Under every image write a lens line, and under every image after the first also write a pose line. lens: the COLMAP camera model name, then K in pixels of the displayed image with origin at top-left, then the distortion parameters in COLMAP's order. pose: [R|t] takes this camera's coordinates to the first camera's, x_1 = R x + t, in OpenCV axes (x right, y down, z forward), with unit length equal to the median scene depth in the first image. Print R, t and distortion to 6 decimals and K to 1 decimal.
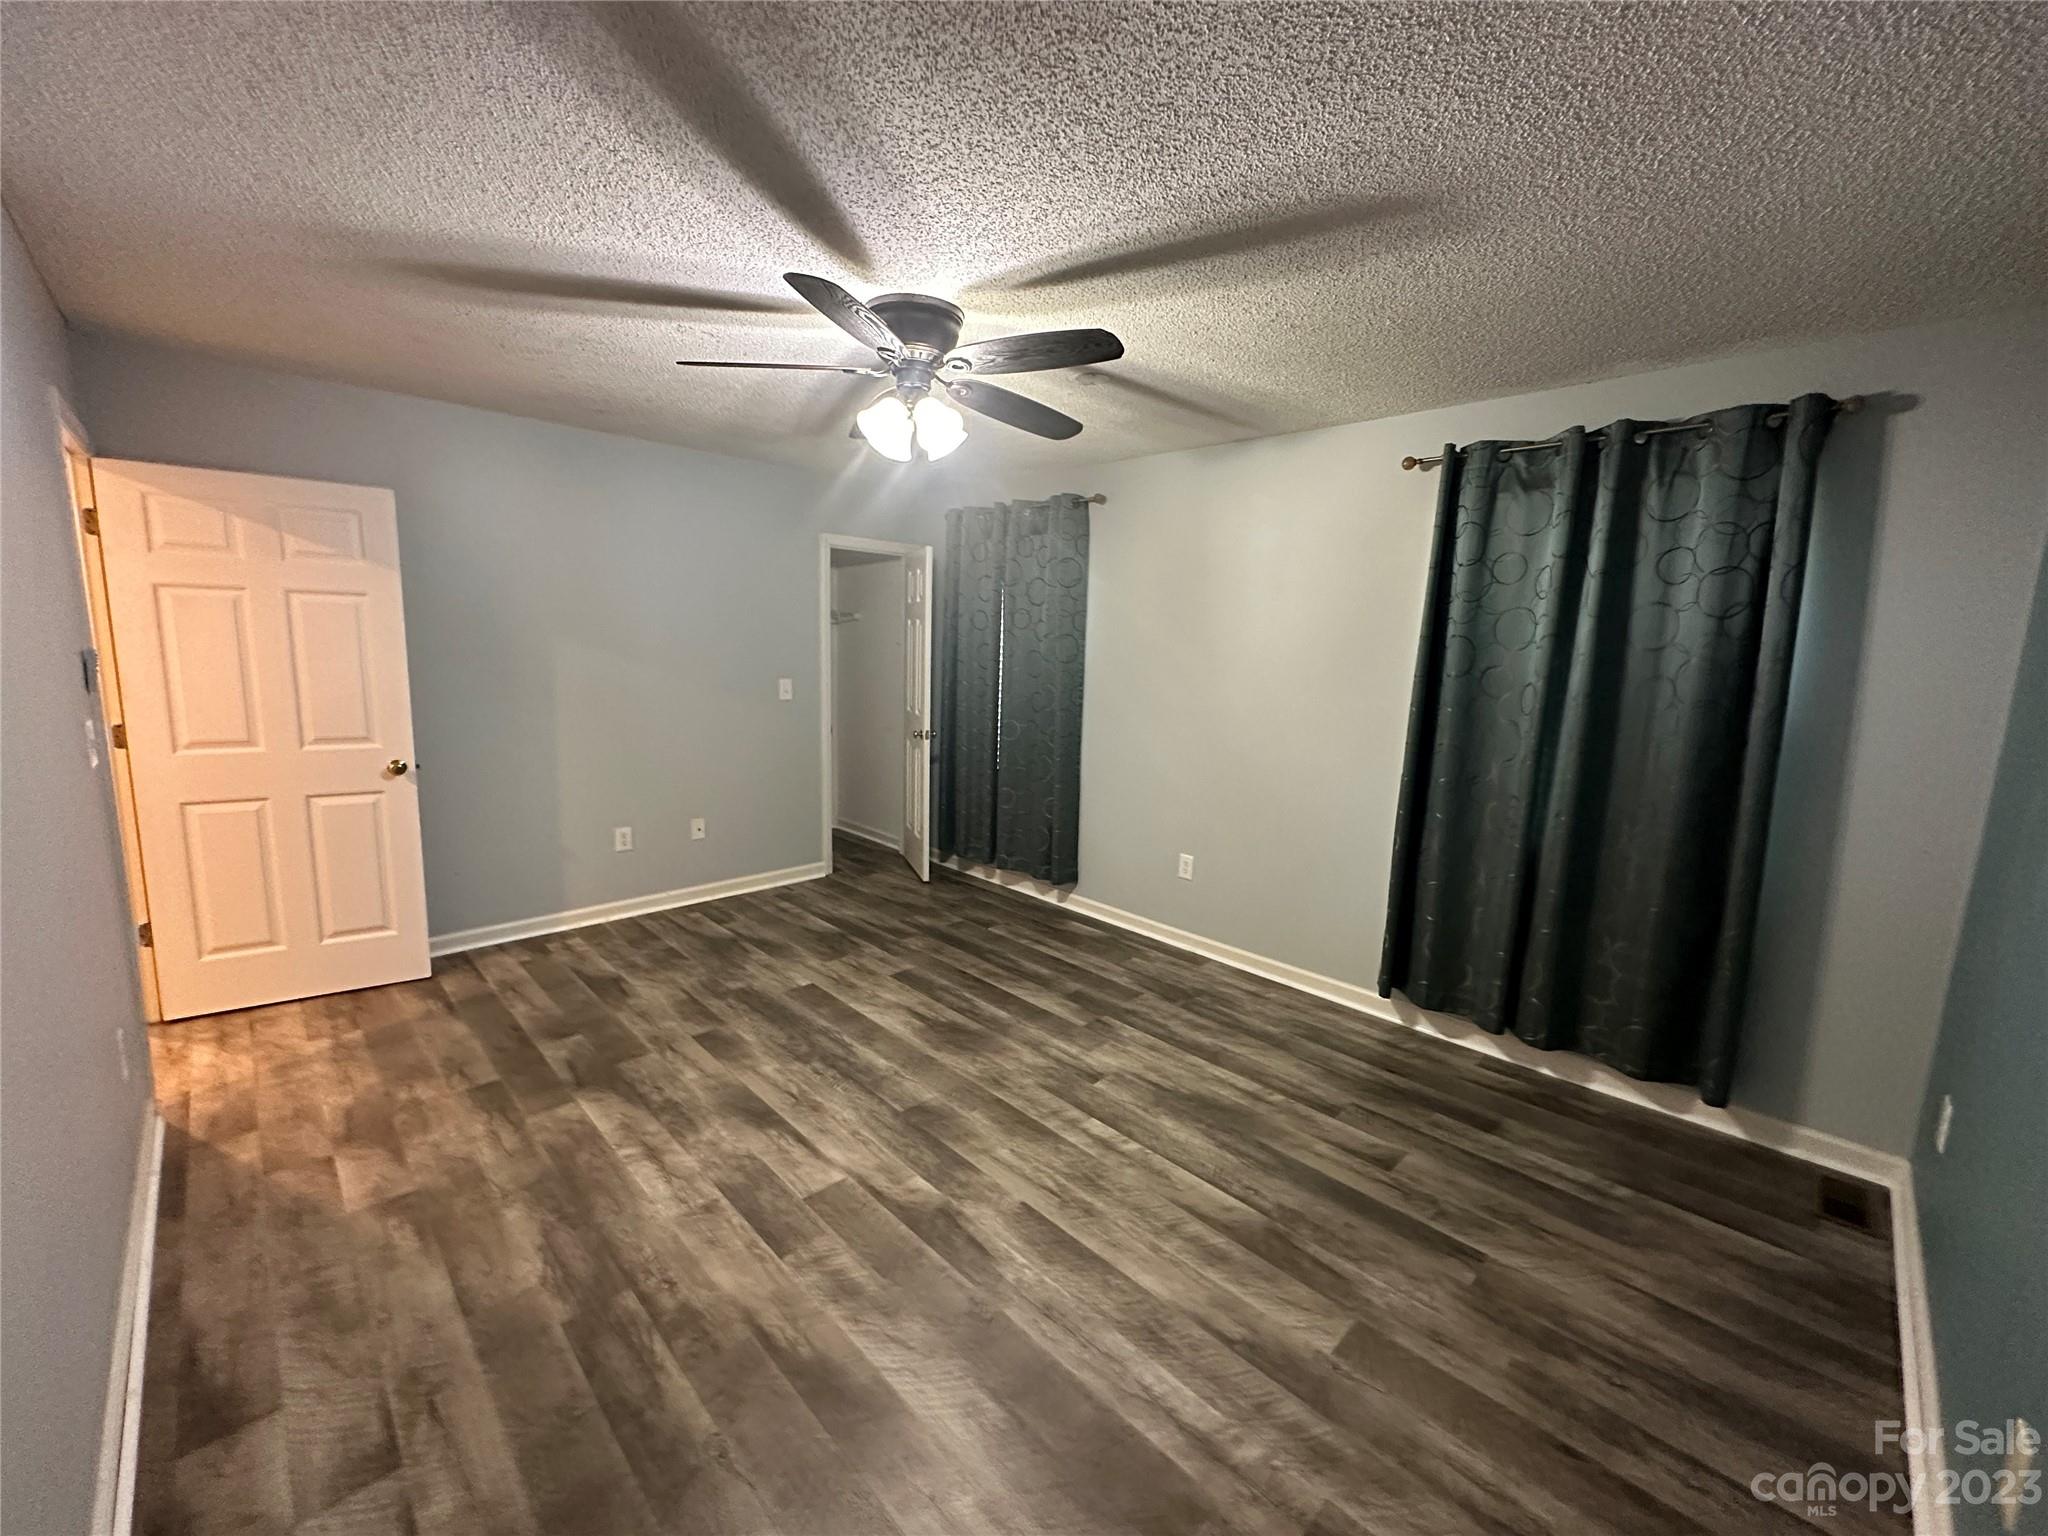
lens RADIAL K [[814.4, 0, 1034.7], [0, 814.4, 765.8], [0, 0, 1]] dist [-0.003742, 0.000617]
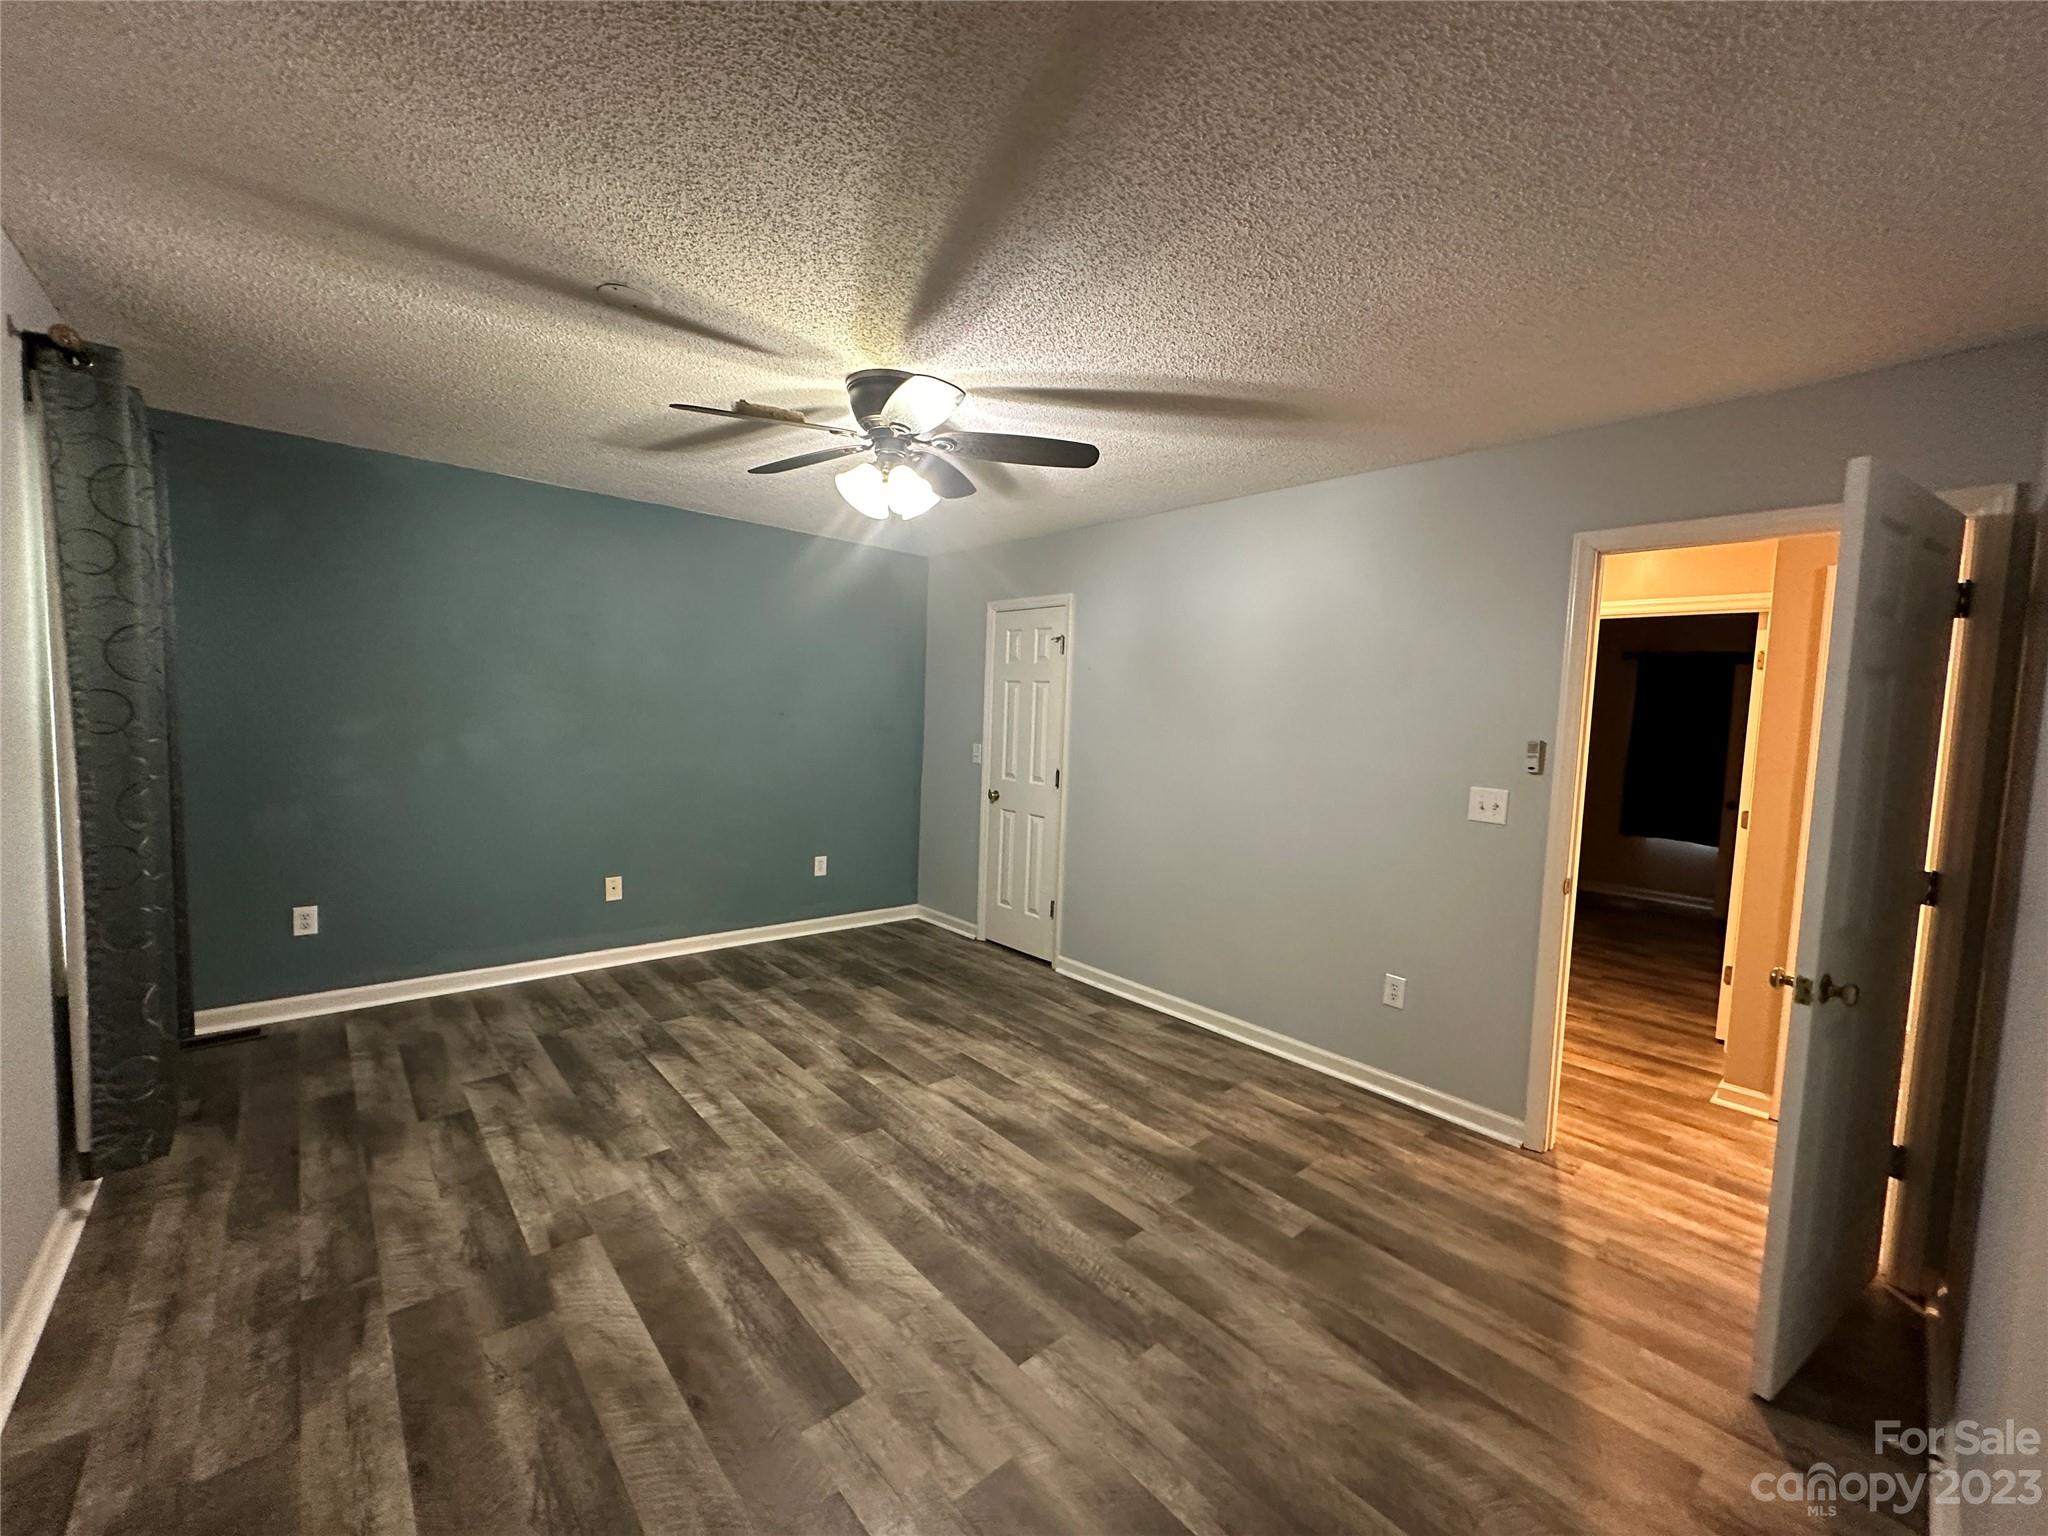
lens RADIAL K [[814.4, 0, 1030.6], [0, 814.4, 764.5], [0, 0, 1]] dist [-0.003742, 0.000617]
pose [[-0.995862, -0.074642, 0.051831, -0.355127], [-0.061271, 0.972749, 0.223620, -0.265160], [-0.067110, 0.219519, -0.973297, 1.791148]]
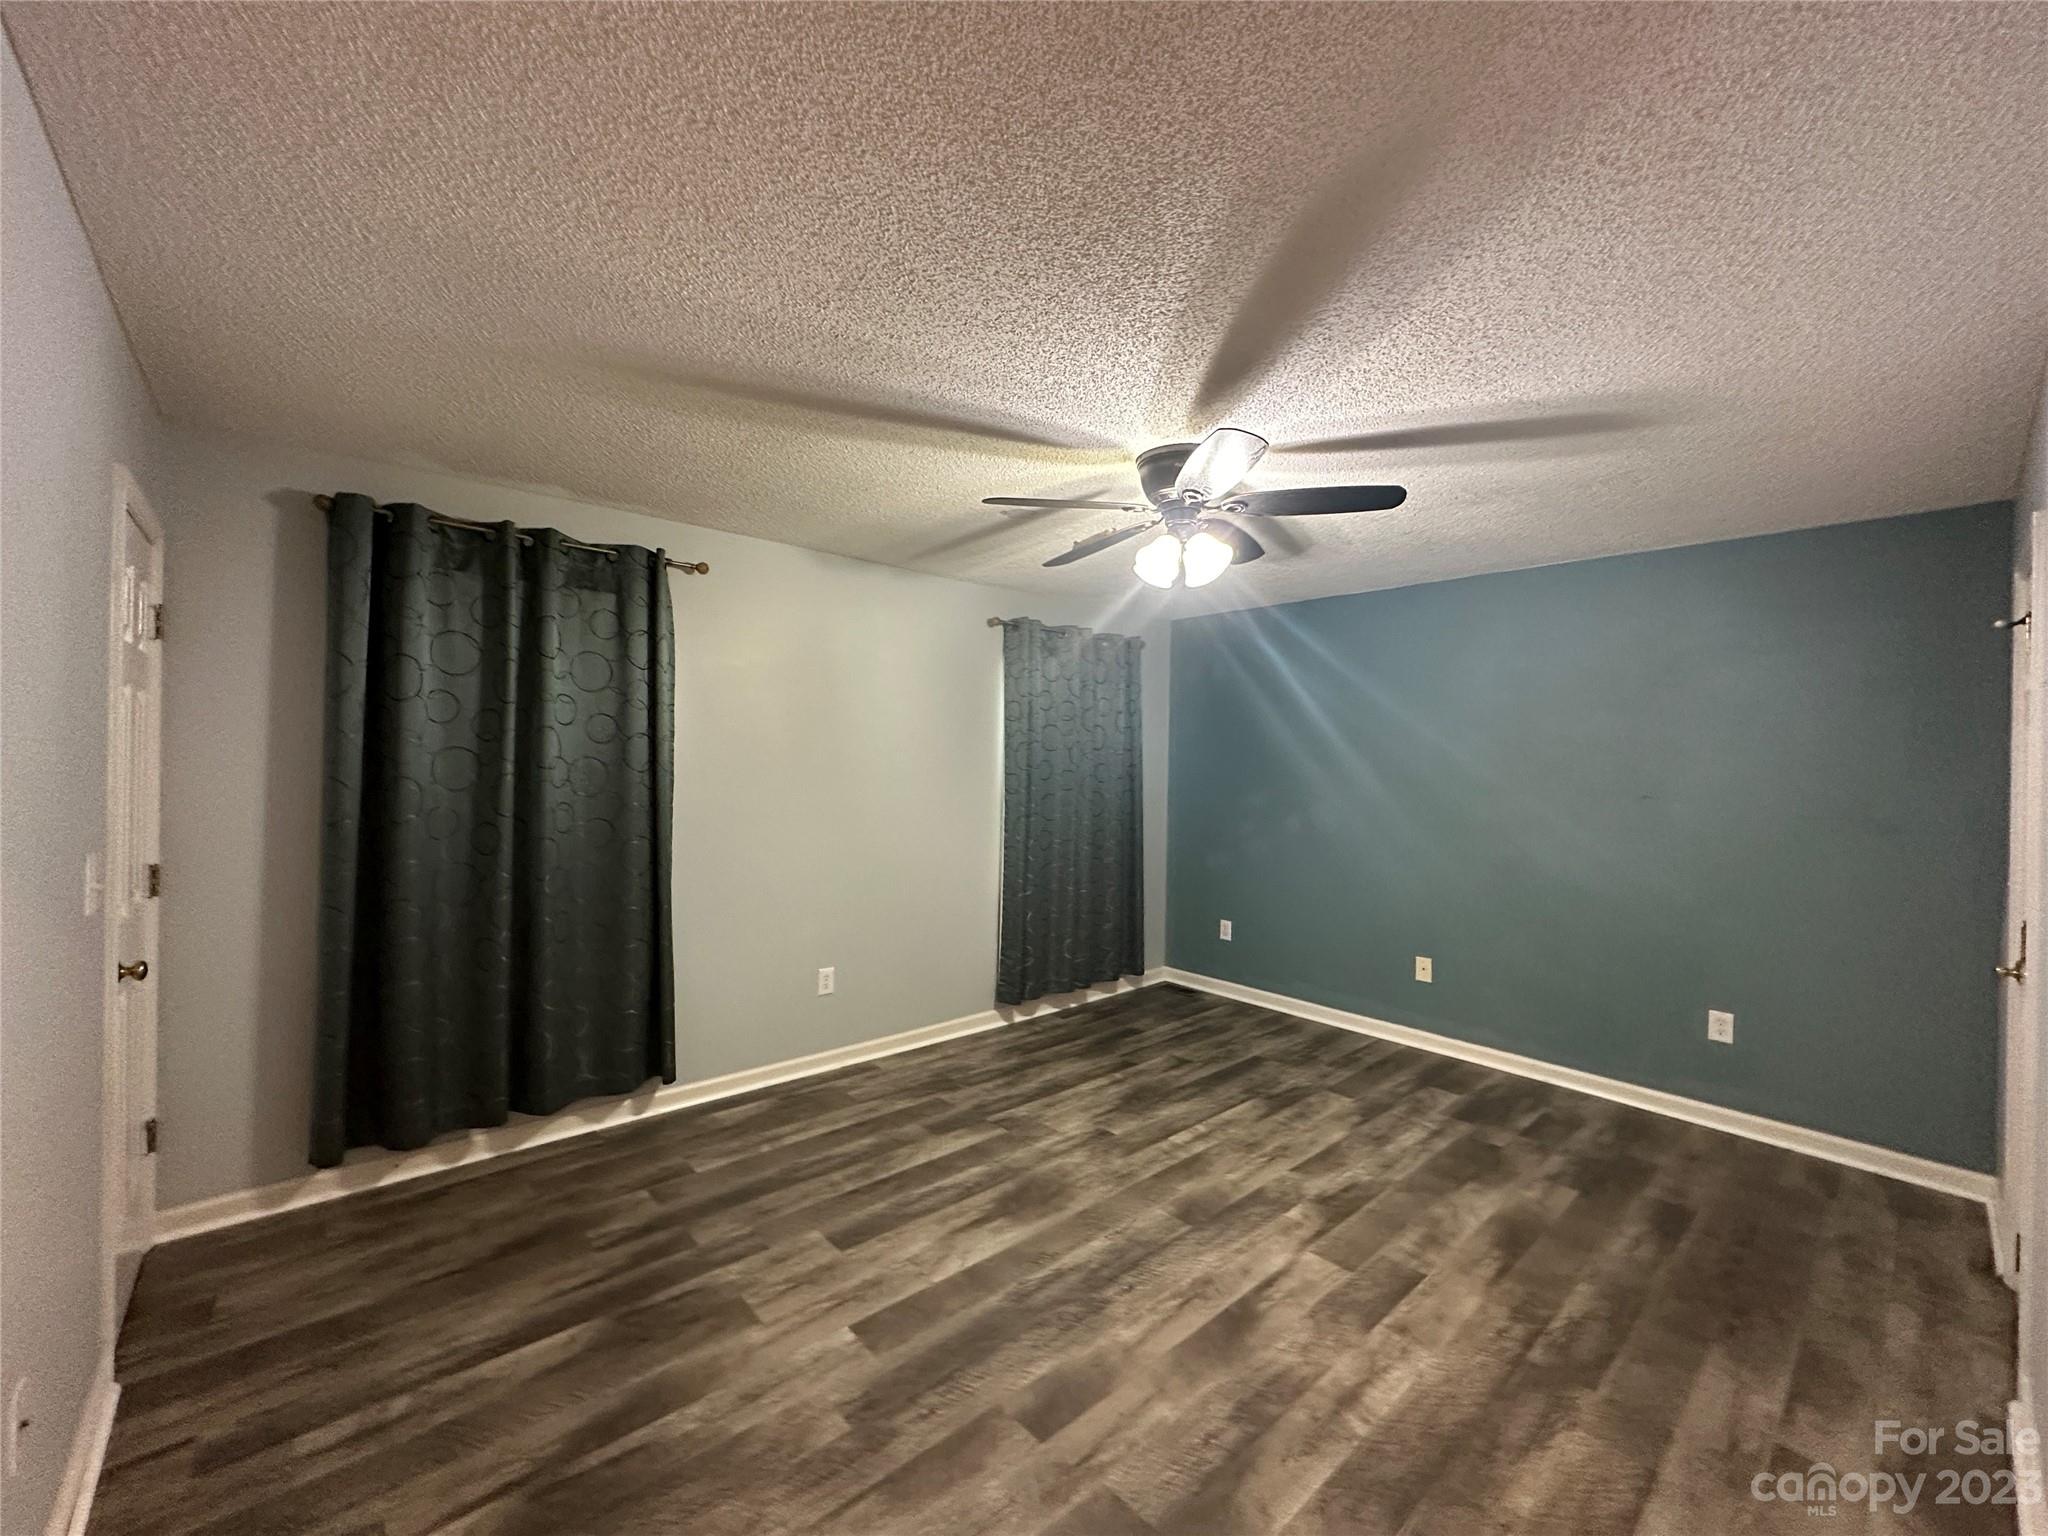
lens RADIAL K [[814.4, 0, 1016.8], [0, 814.4, 764.3], [0, 0, 1]] dist [-0.003742, 0.000617]
pose [[0.065599, -0.031760, 0.997340, -1.065314], [0.140653, 0.989808, 0.022269, -0.166568], [-0.987883, 0.138818, 0.069398, 0.996142]]
